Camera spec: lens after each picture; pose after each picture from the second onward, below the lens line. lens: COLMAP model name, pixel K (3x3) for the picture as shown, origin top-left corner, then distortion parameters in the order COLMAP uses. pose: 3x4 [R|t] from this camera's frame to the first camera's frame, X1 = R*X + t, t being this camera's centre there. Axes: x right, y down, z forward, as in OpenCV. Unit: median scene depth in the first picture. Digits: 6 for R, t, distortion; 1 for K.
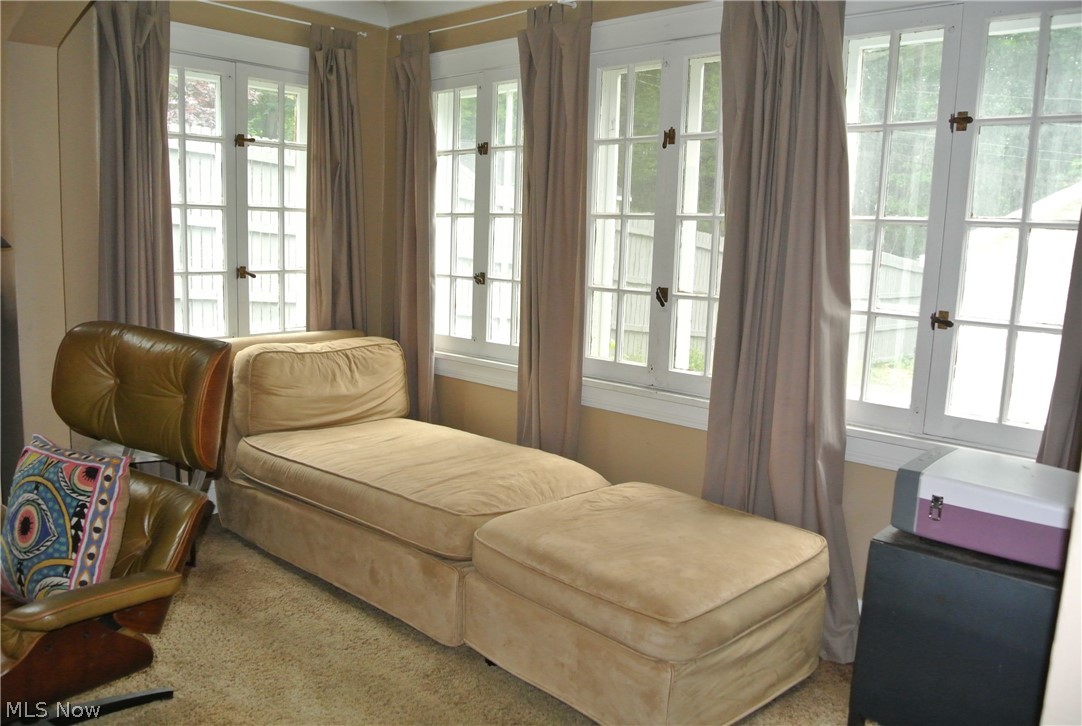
lens RADIAL K [[849.4, 0, 535.4], [0, 849.4, 367.6], [0, 0, 1]] dist [-0.097249, 0.071476]
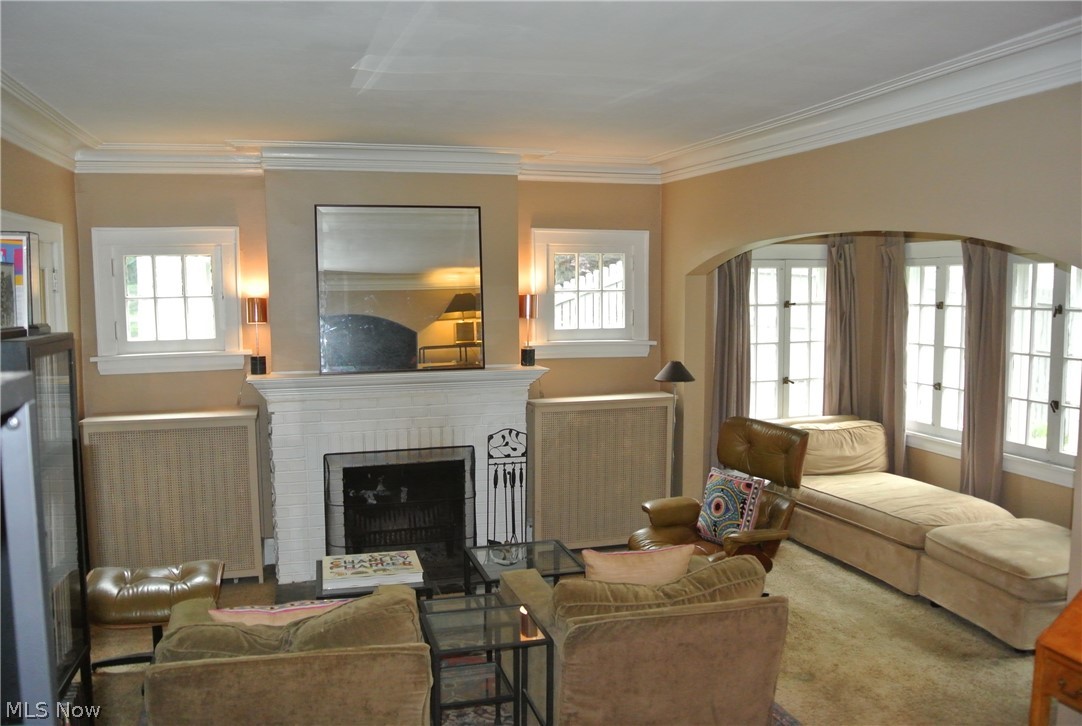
lens RADIAL K [[849.4, 0, 535.4], [0, 849.4, 367.6], [0, 0, 1]] dist [-0.097249, 0.071476]
pose [[0.860014, 0.005915, -0.510236, 0.091753], [-0.037955, 0.997904, -0.052405, -0.033425], [0.508857, 0.064435, 0.858436, -0.792169]]
